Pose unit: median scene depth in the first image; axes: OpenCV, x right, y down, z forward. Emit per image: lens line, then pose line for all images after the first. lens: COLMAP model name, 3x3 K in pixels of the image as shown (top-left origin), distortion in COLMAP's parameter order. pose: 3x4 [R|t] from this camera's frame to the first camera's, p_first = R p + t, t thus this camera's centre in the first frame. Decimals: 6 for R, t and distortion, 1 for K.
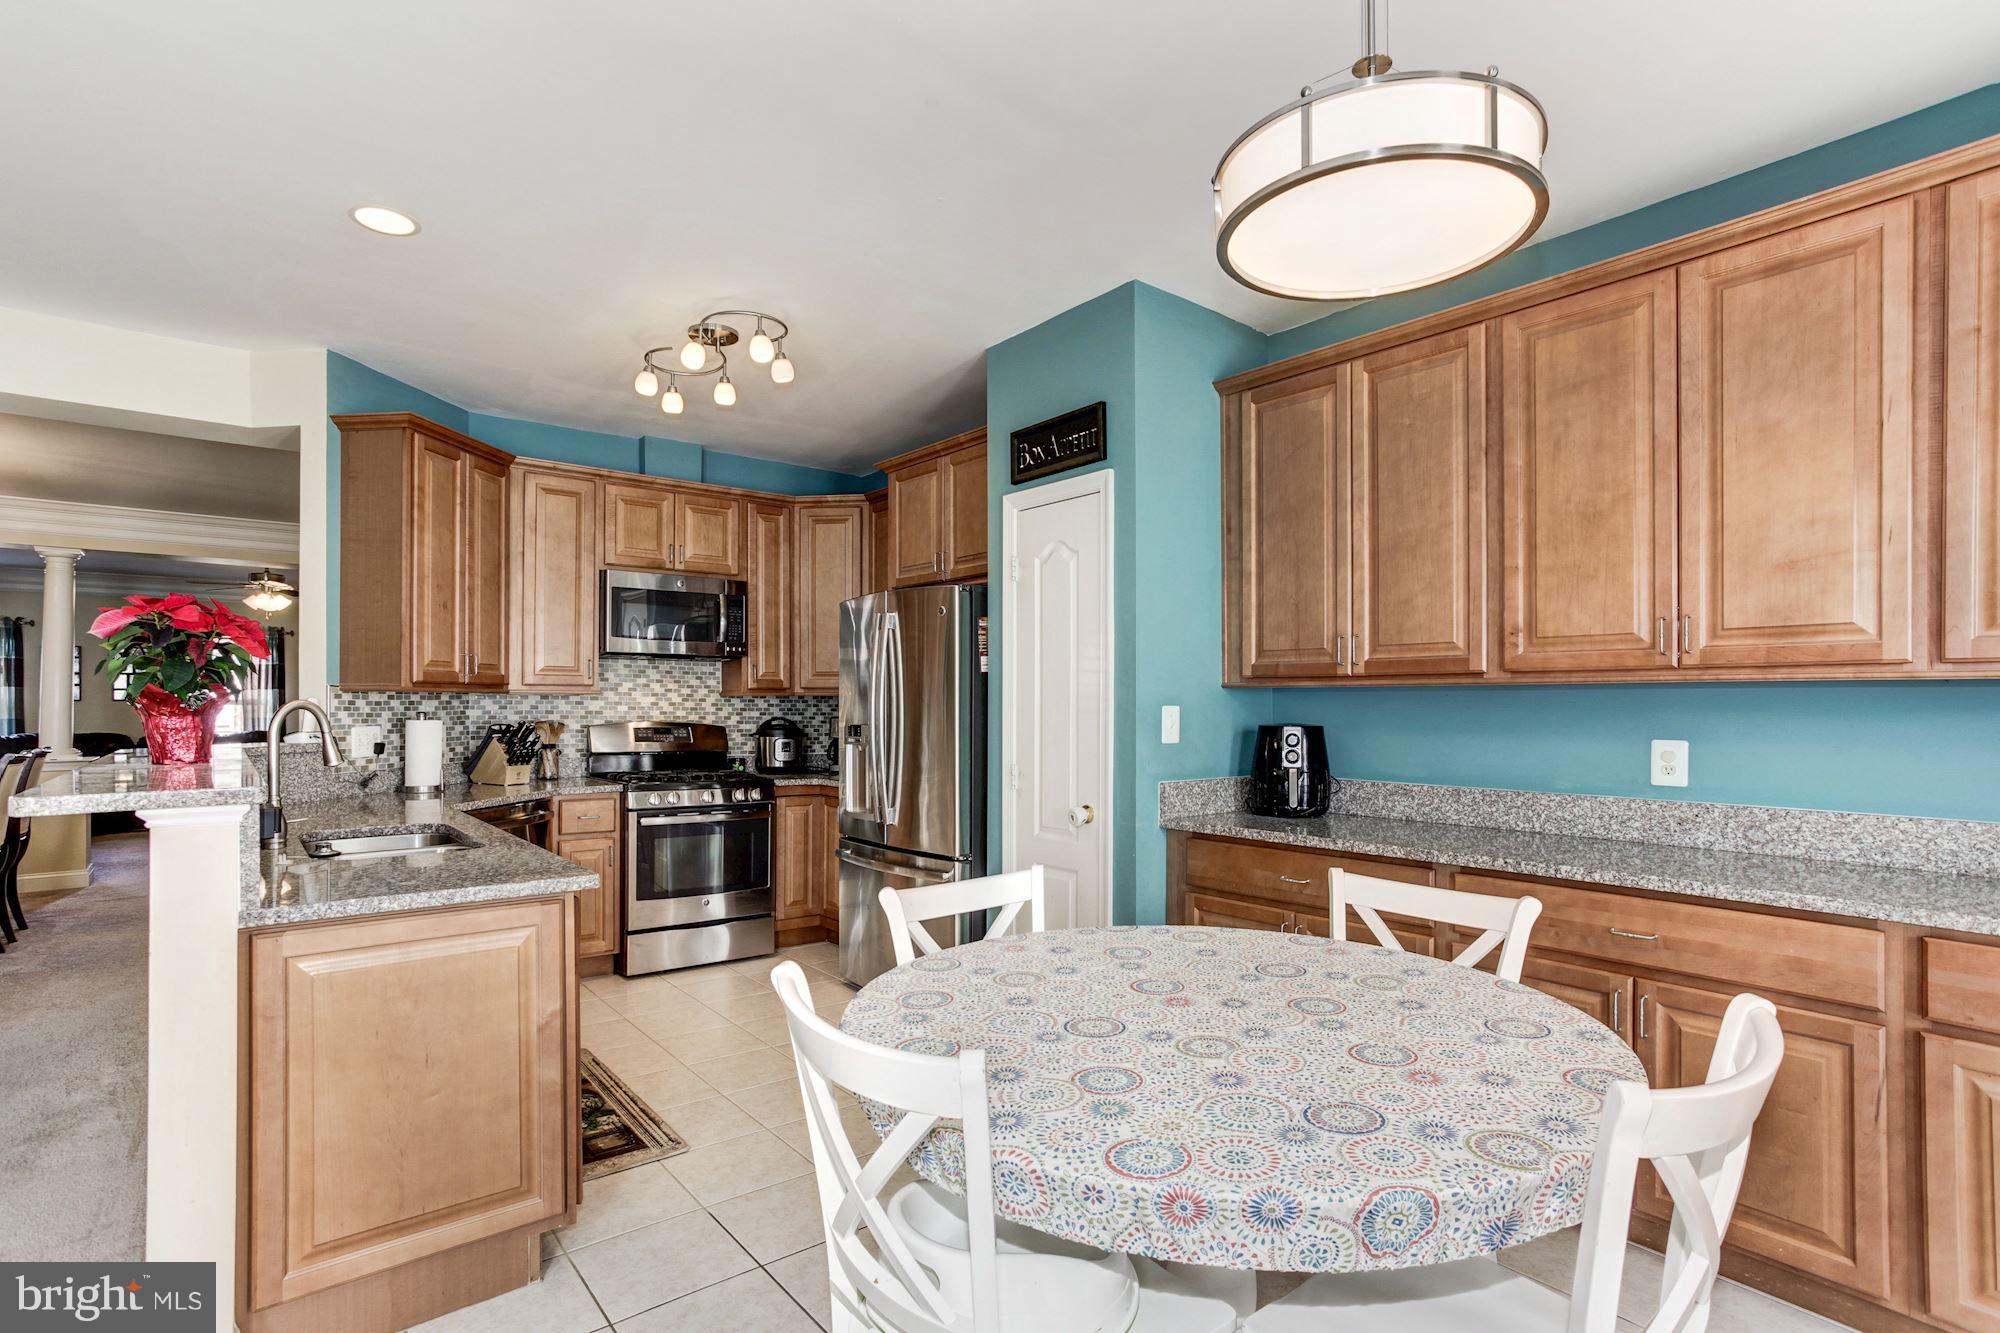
lens RADIAL K [[1027.3, 0, 994.7], [0, 1027.3, 710.6], [0, 0, 1]] dist [-0.044519, 0.036264]
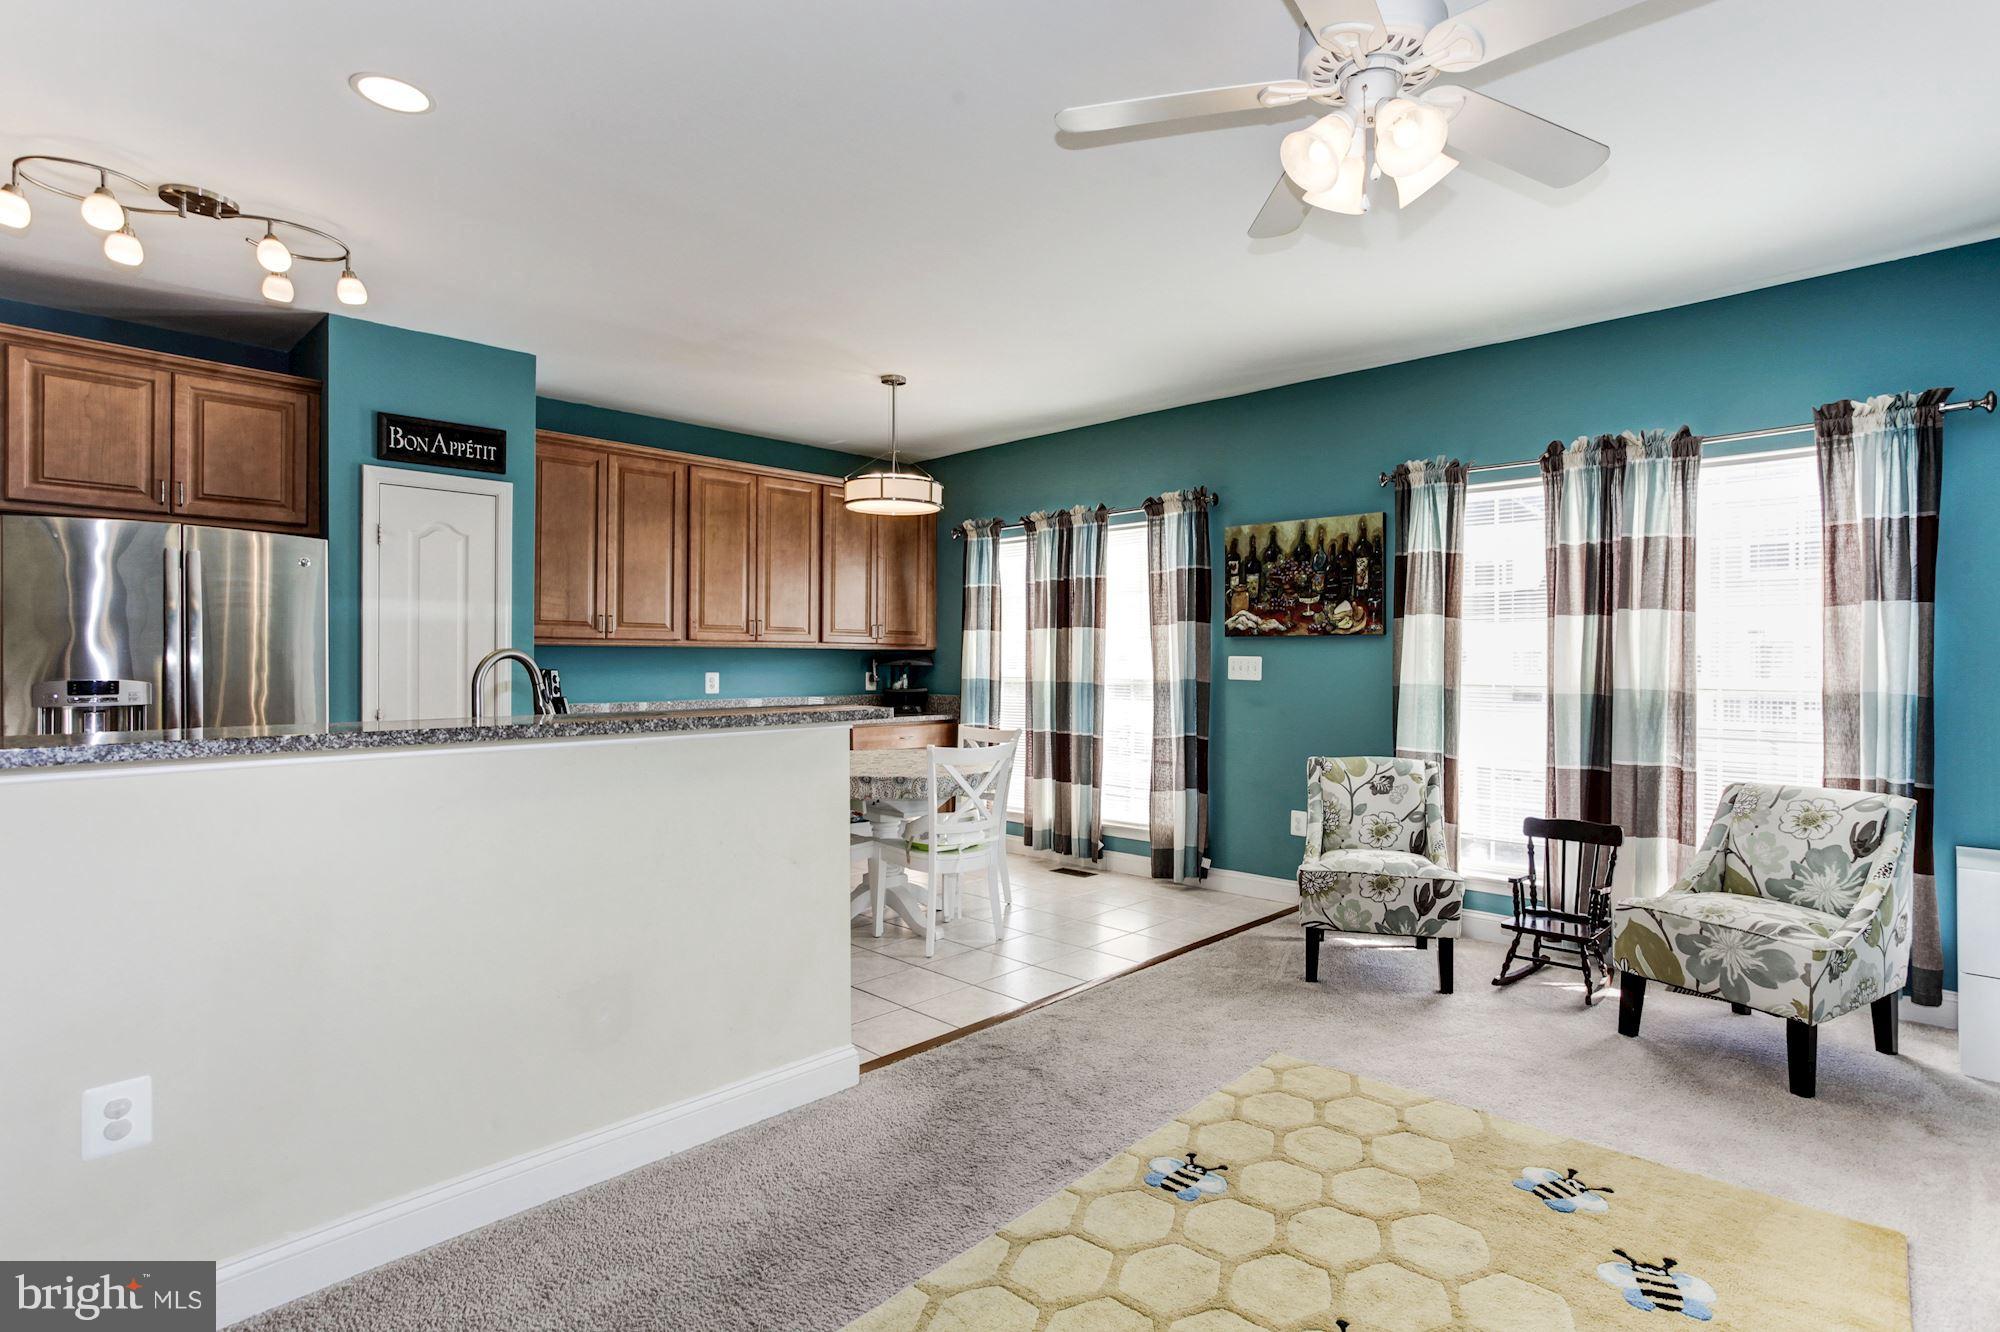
lens RADIAL K [[999.2, 0, 1095.2], [0, 999.2, 662.8], [0, 0, 1]] dist [-0.042247, 0.043484]
pose [[-0.206322, -0.003488, 0.978478, -0.983966], [0.005298, 0.999975, 0.004682, 0.000850], [-0.978470, 0.006150, -0.206299, 0.378978]]
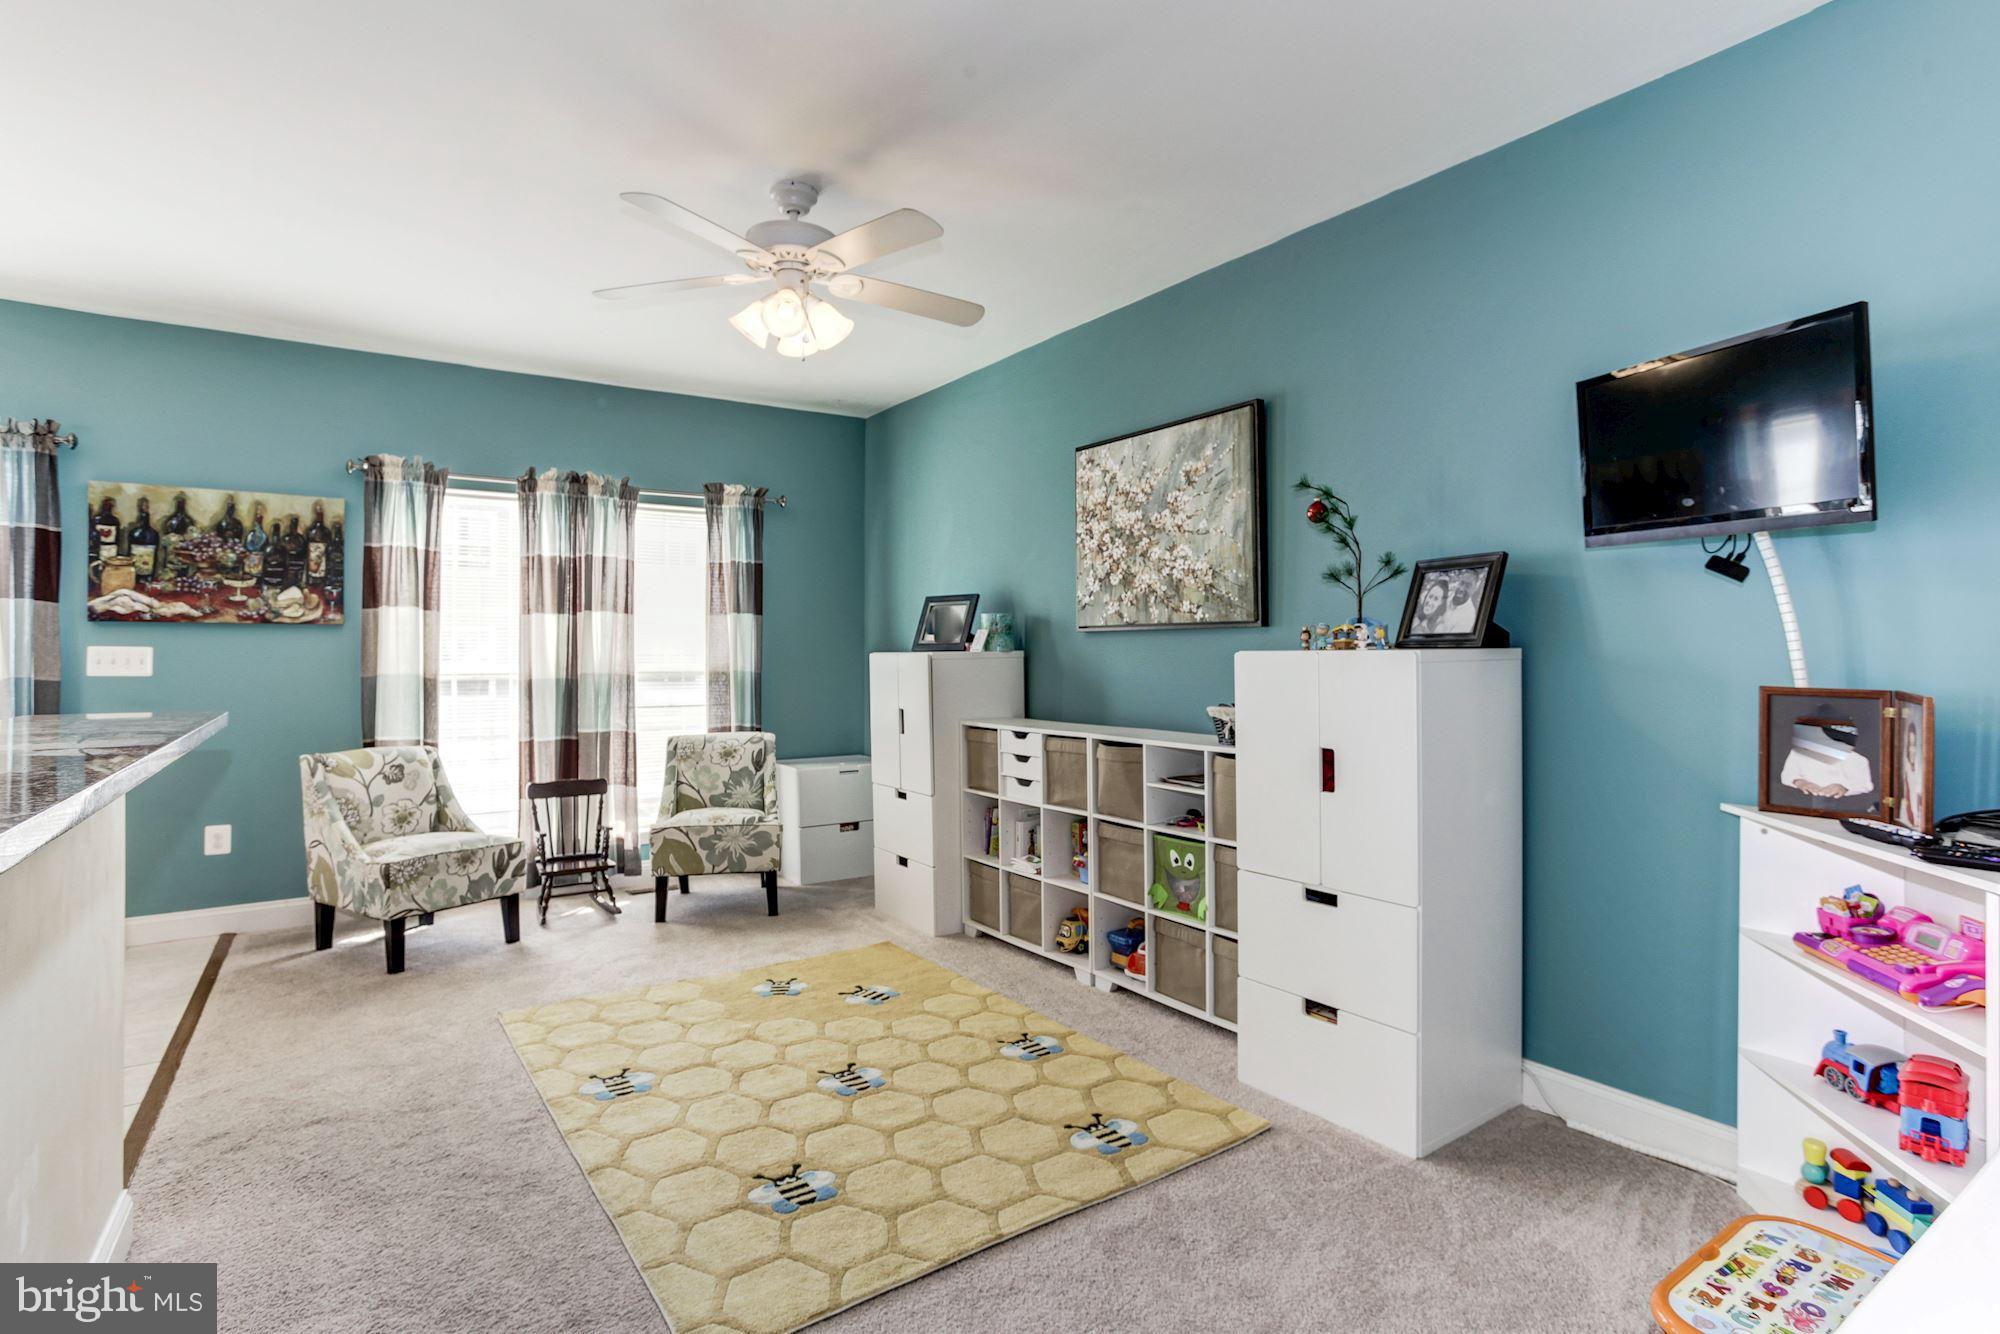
lens RADIAL K [[1042.7, 0, 1004.8], [0, 1042.7, 643.6], [0, 0, 1]] dist [-0.066748, 0.050209]
pose [[-0.999399, 0.000461, 0.034654, -0.735528], [0.000498, 0.999999, 0.001046, -0.003757], [-0.034654, 0.001062, -0.999399, 0.889713]]
